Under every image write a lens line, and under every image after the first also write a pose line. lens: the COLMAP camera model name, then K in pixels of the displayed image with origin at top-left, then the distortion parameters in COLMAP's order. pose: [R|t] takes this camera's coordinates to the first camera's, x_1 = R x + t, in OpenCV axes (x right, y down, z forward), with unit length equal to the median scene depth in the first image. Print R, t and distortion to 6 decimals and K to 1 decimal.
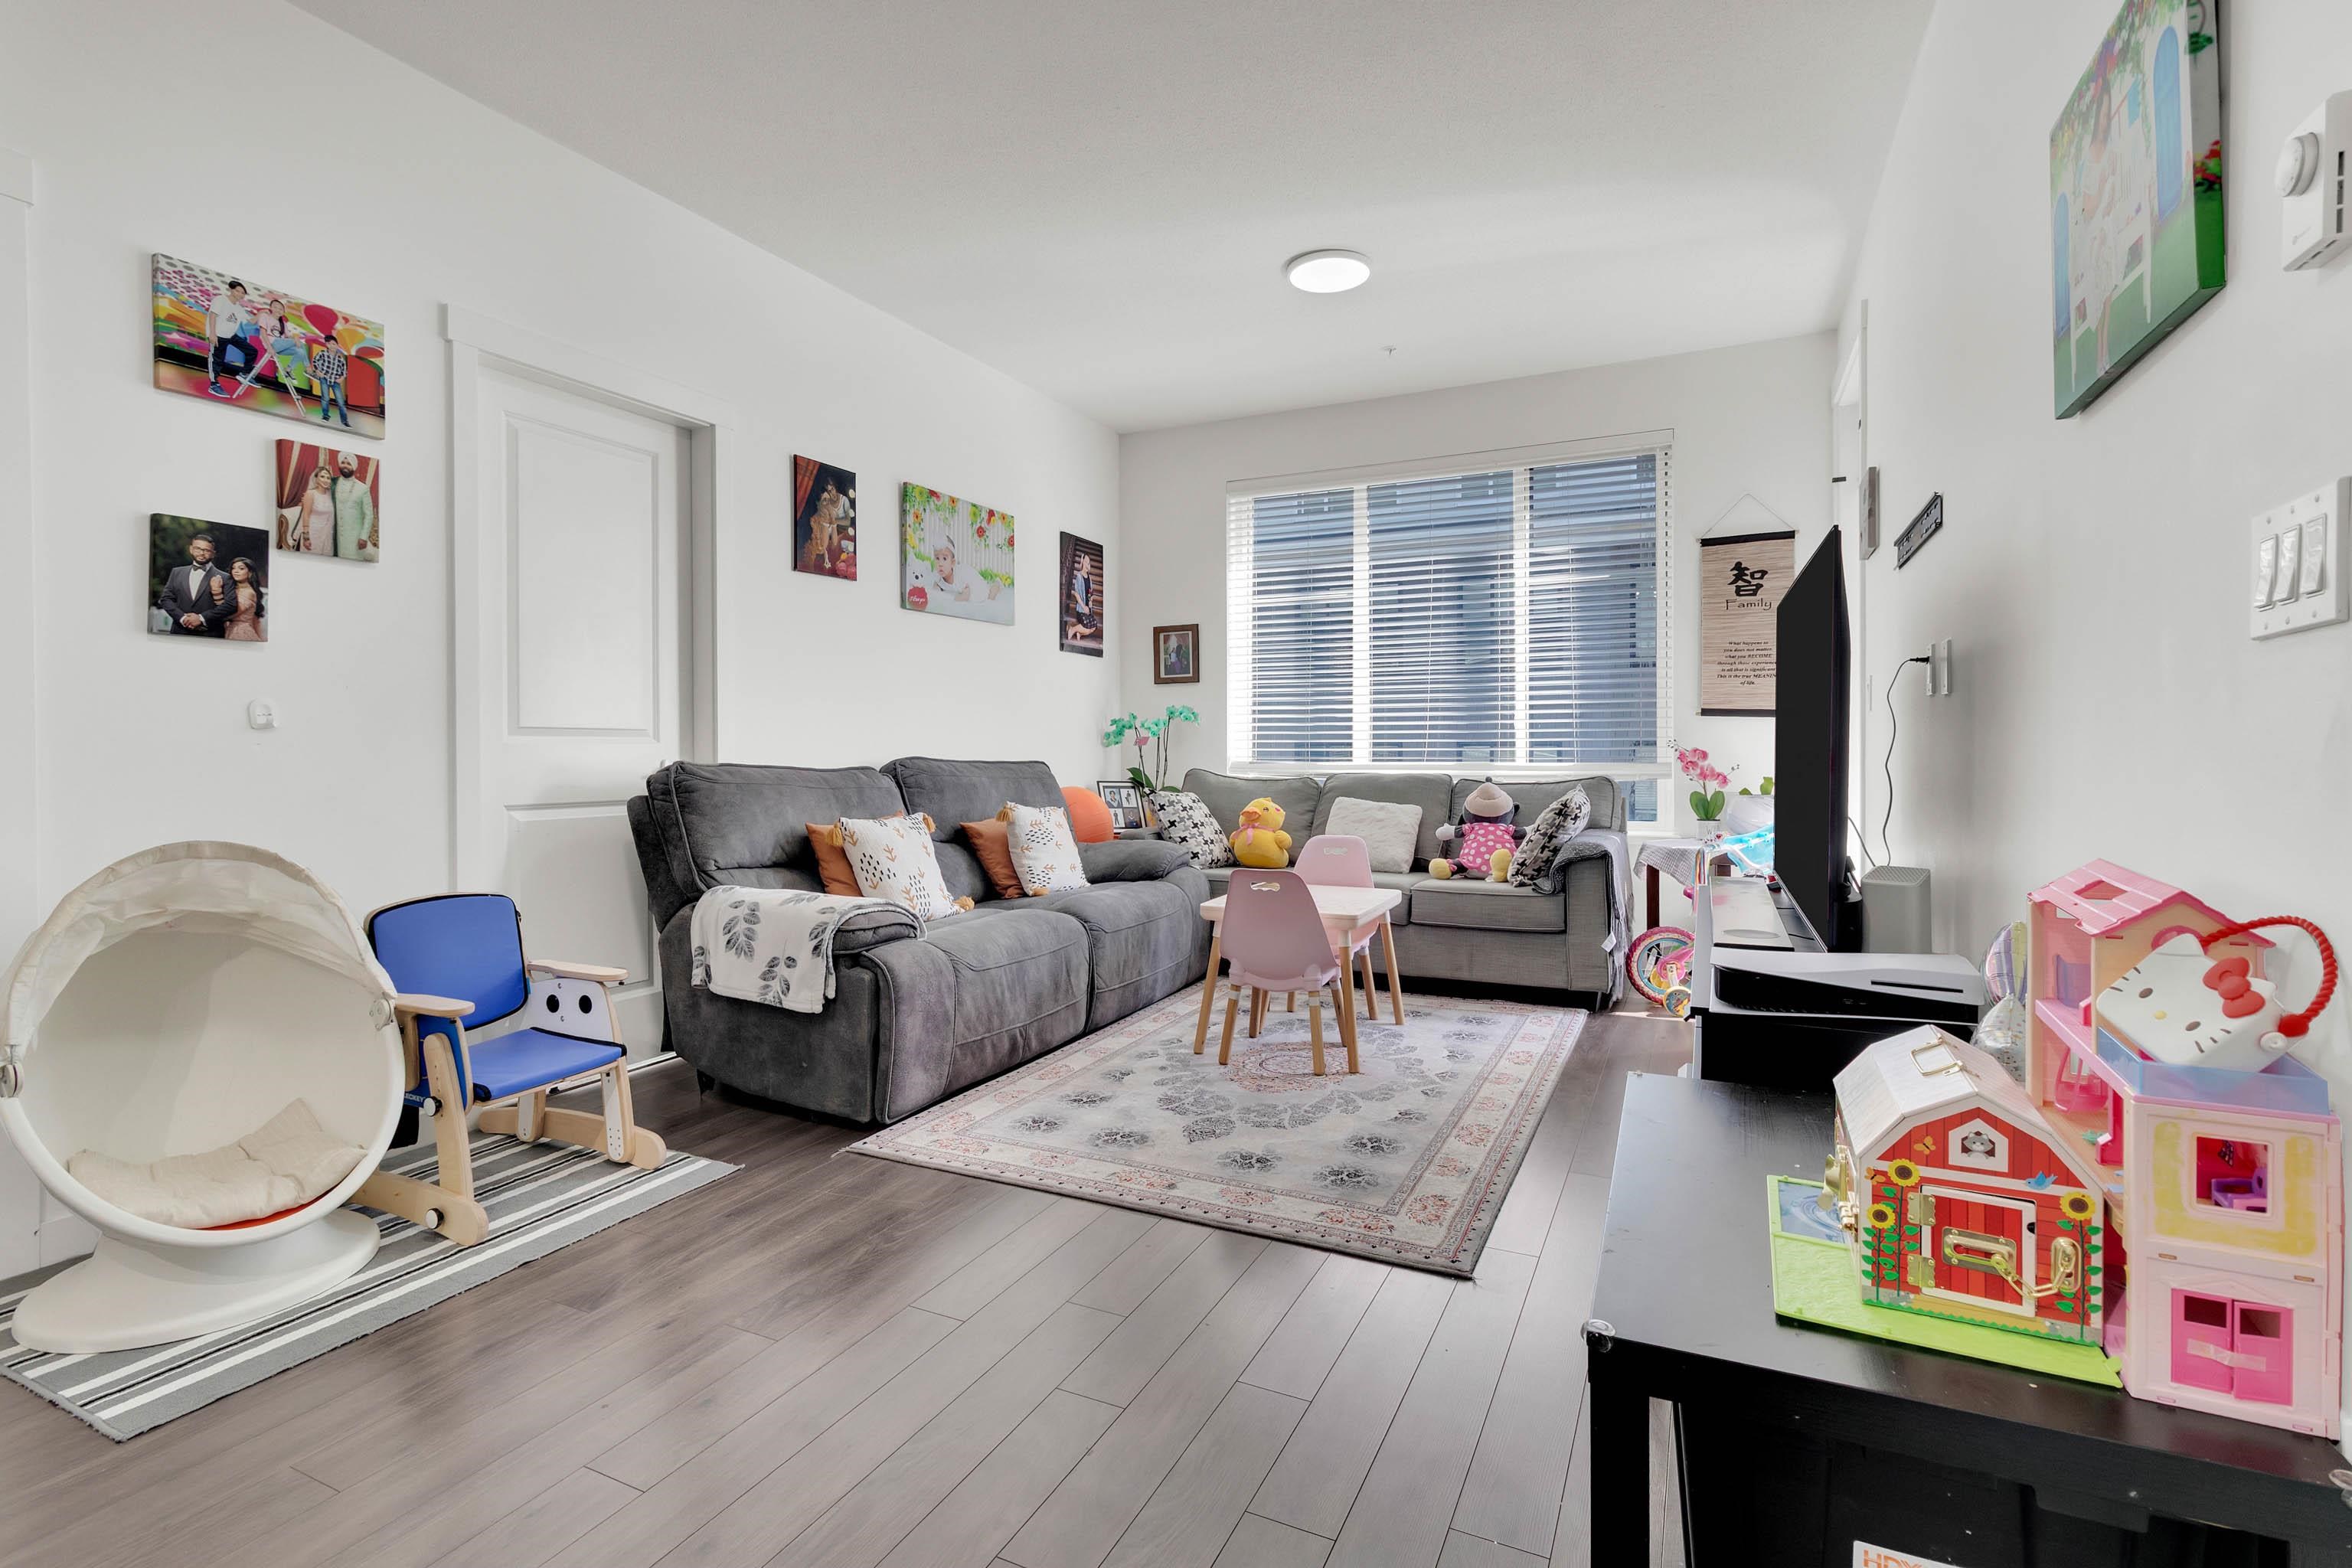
lens RADIAL K [[1119.9, 0, 1134.1], [0, 1119.9, 755.8], [0, 0, 1]] dist [0.001144, 0.000726]
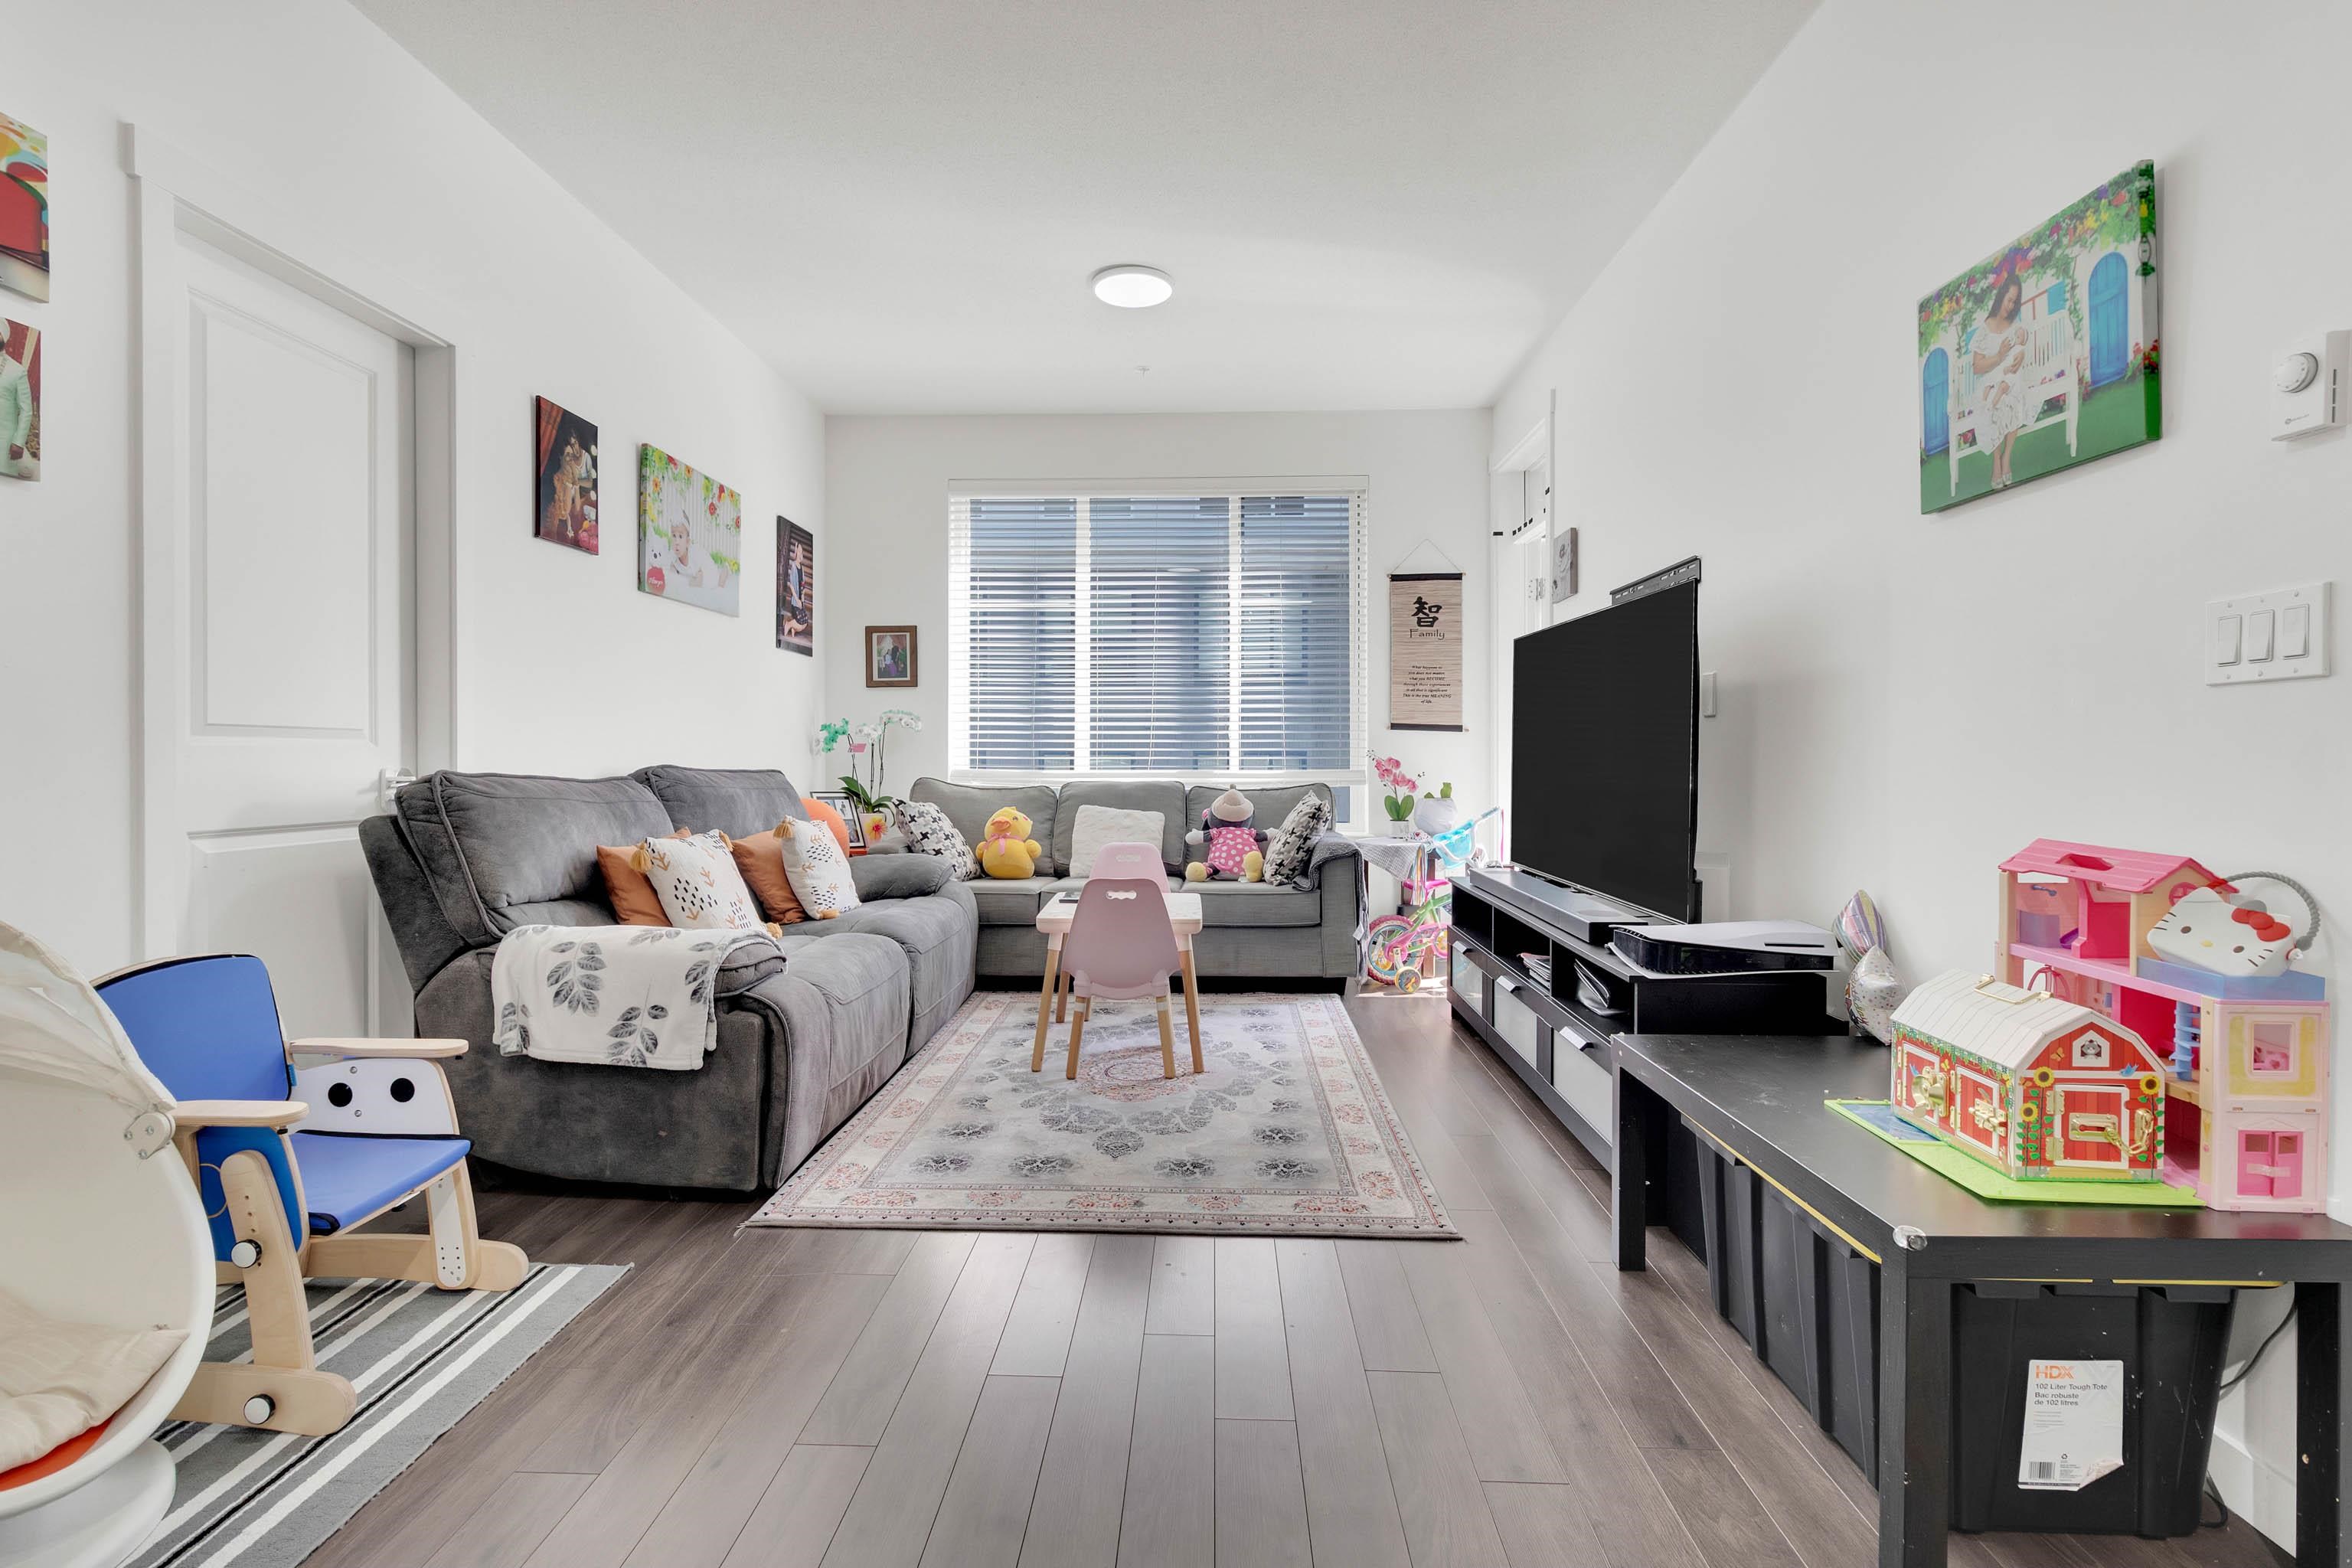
lens RADIAL K [[1132.7, 0, 1160.9], [0, 1132.7, 762.1], [0, 0, 1]] dist [0.001779, 0.000396]
pose [[0.909965, 0.001477, 0.414681, -0.293098], [-0.000717, 0.999998, -0.001989, 0.000206], [-0.414684, 0.001512, 0.909964, 0.072997]]
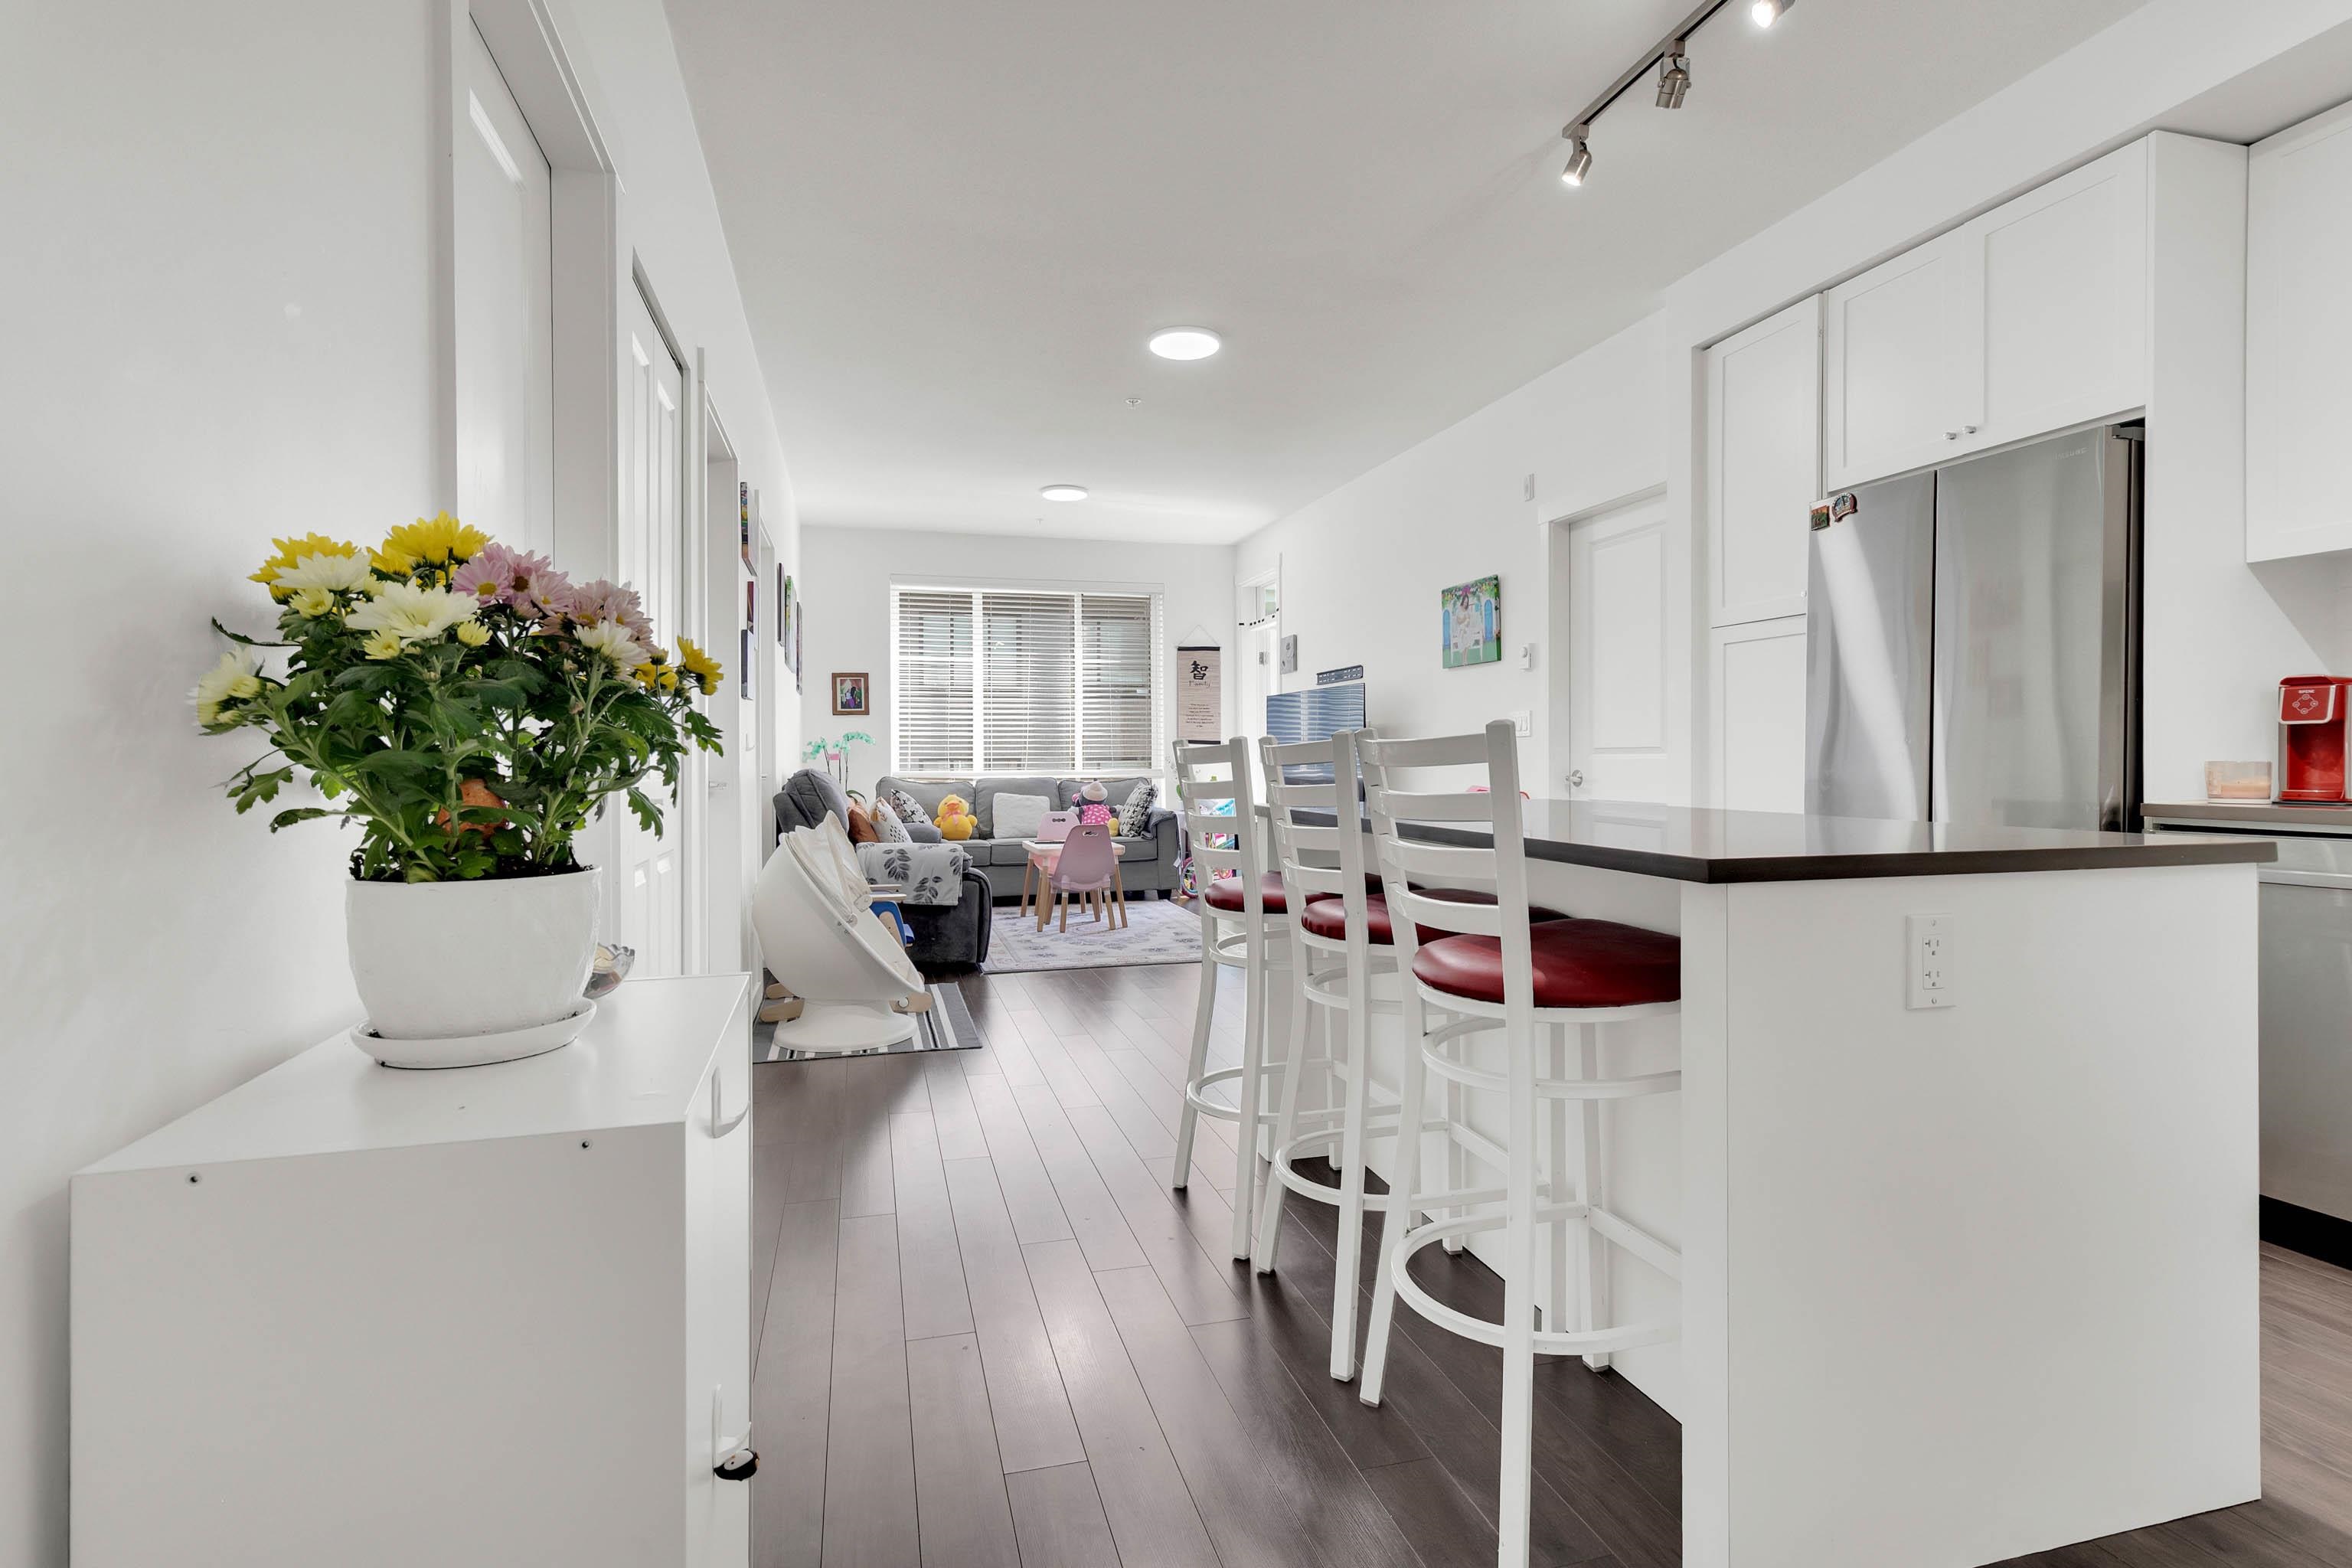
lens RADIAL K [[1132.5, 0, 1181.0], [0, 1132.5, 766.8], [0, 0, 1]] dist [0.000446, 0.000064]
pose [[0.737140, -0.006278, 0.675711, -1.166200], [0.008876, 0.999961, -0.000391, 0.005407], [-0.675682, 0.006286, 0.737166, -0.574704]]
